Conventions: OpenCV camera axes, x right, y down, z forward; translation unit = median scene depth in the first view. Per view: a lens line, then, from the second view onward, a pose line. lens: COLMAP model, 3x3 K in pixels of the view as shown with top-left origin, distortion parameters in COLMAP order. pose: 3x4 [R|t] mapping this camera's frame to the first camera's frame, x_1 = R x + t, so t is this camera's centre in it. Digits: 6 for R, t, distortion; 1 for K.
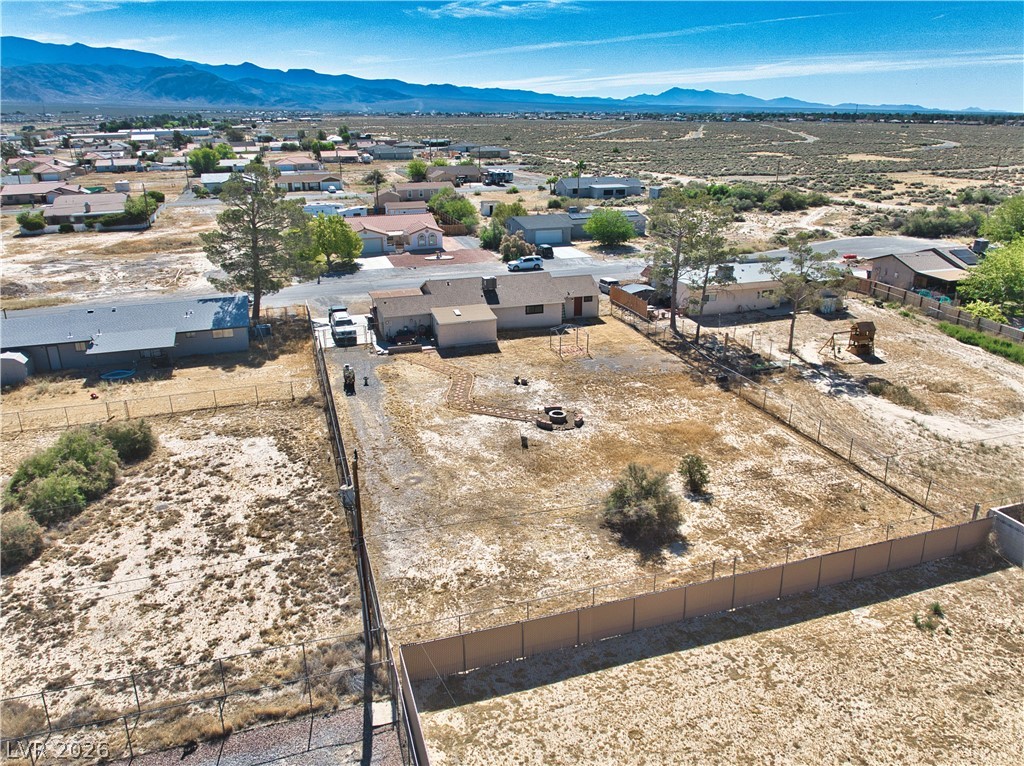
lens RADIAL K [[753.1, 0, 511.7], [0, 753.1, 381.6], [0, 0, 1]] dist [-0.041952, -0.006807]
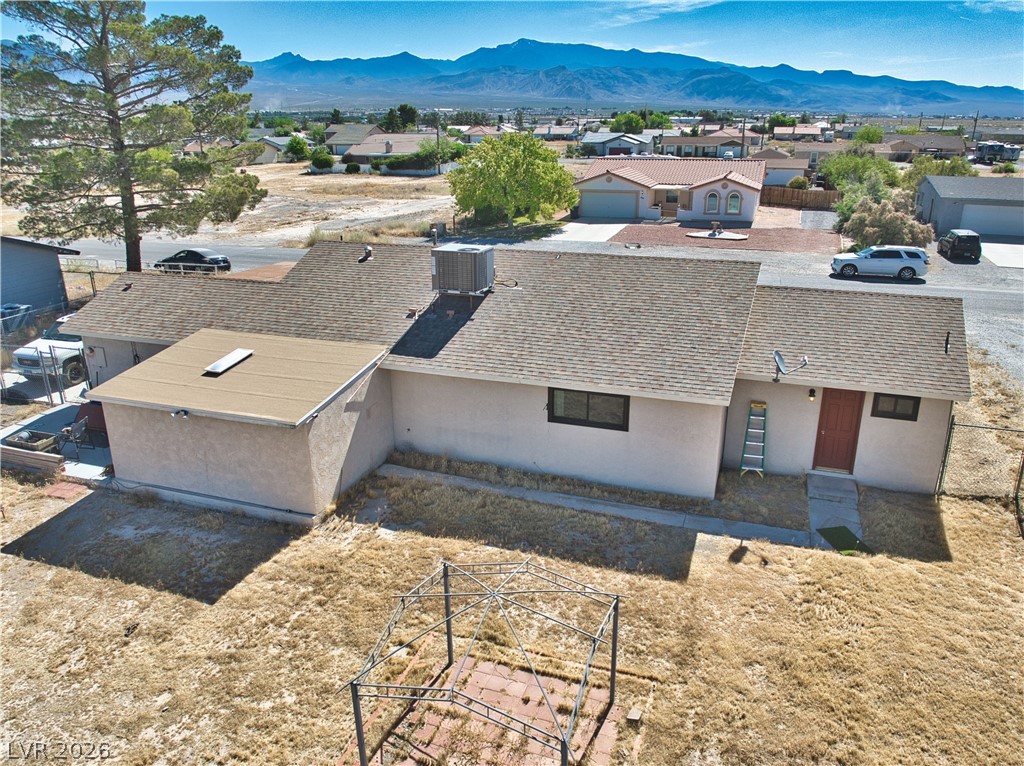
lens RADIAL K [[748.7, 0, 515.1], [0, 748.7, 399.7], [0, 0, 1]] dist [-0.037596, -0.004847]
pose [[0.805931, 0.211382, -0.552986, 0.165801], [-0.198992, 0.976459, 0.083242, -0.137335], [0.557564, 0.042952, 0.829022, 0.975023]]
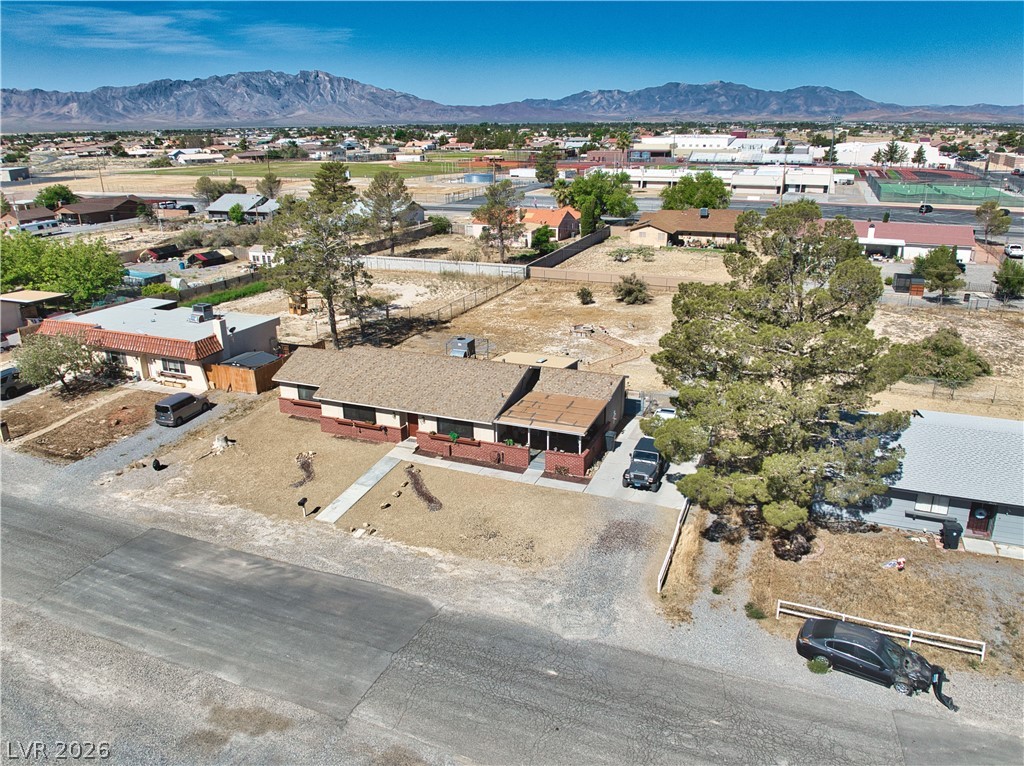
lens RADIAL K [[746.6, 0, 515.5], [0, 746.6, 399.3], [0, 0, 1]] dist [-0.036509, -0.008912]
pose [[-0.774299, -0.206680, 0.598118, -0.599775], [0.226717, 0.791821, 0.567114, -0.579030], [-0.590814, 0.574719, -0.566248, 1.697685]]
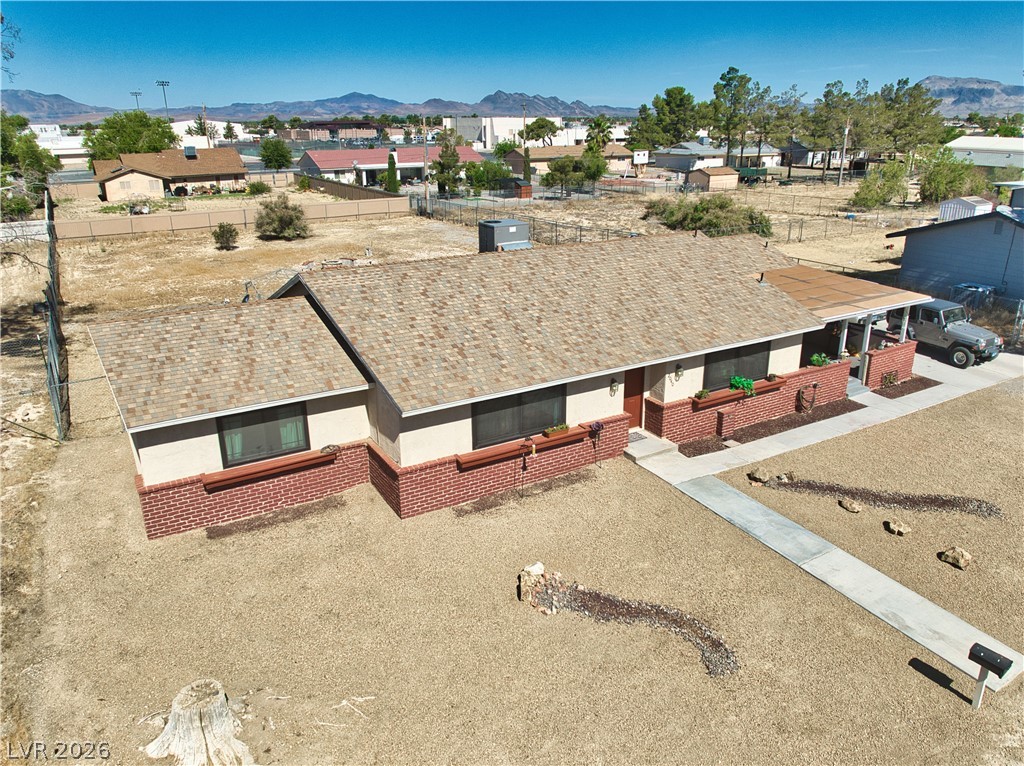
lens RADIAL K [[752.2, 0, 514.8], [0, 752.2, 387.5], [0, 0, 1]] dist [-0.039305, -0.002348]
pose [[-0.972371, 0.093539, -0.213883, 0.048135], [-0.063411, 0.775928, 0.627627, -0.345358], [0.224665, 0.623848, -0.748558, 1.562008]]
